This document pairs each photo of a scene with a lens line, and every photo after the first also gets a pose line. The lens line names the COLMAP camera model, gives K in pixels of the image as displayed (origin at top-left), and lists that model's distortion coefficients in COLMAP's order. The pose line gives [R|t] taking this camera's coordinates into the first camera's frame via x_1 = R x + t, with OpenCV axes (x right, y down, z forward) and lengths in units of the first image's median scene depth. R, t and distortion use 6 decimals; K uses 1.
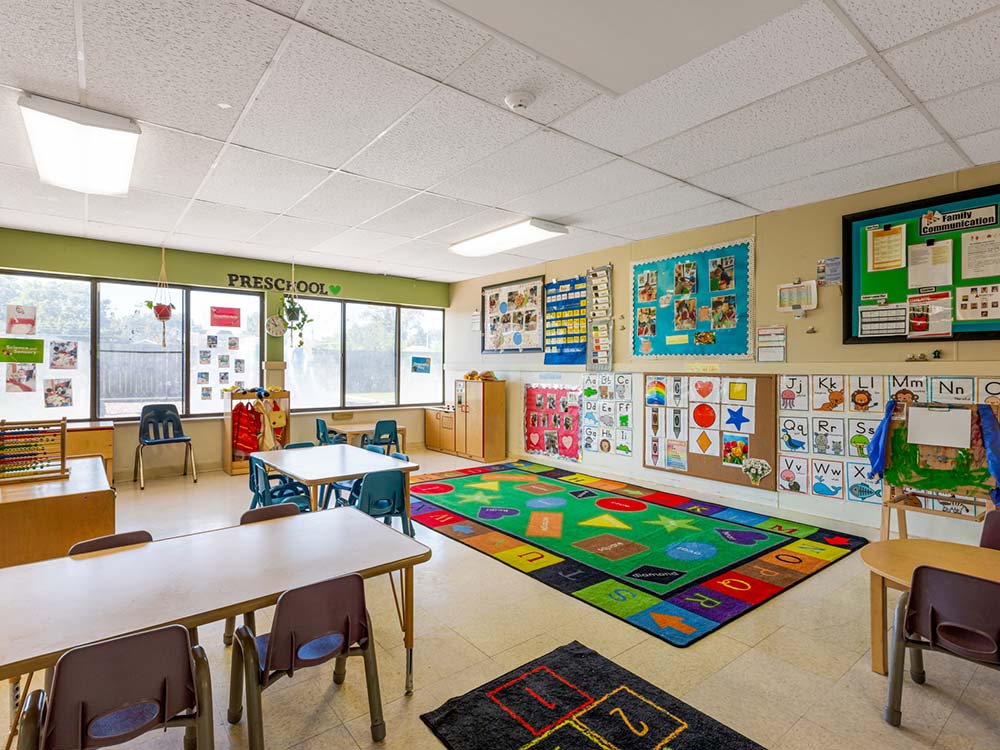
lens RADIAL K [[515.7, 0, 497.2], [0, 515.7, 368.5], [0, 0, 1]] dist [0.000068, -0.000125]
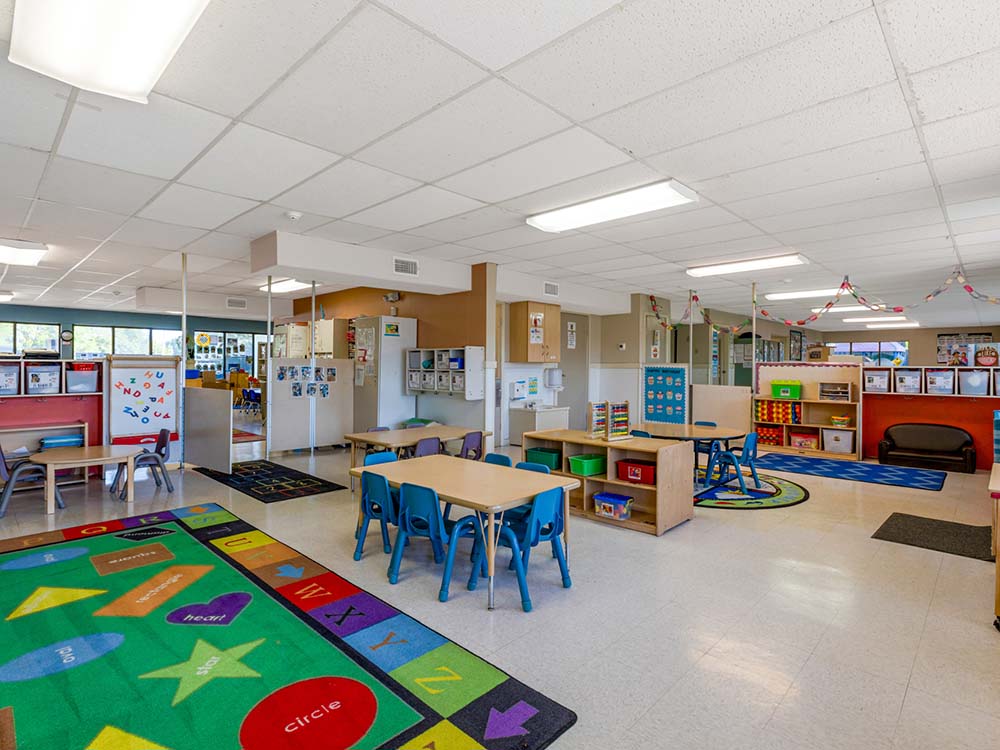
lens RADIAL K [[515.7, 0, 497.2], [0, 515.7, 368.5], [0, 0, 1]] dist [0.000068, -0.000125]
pose [[-0.989987, -0.014604, -0.140398, -0.299190], [-0.014750, 0.999891, 0.000000, -0.001812], [0.140383, 0.002071, -0.990095, 2.064017]]
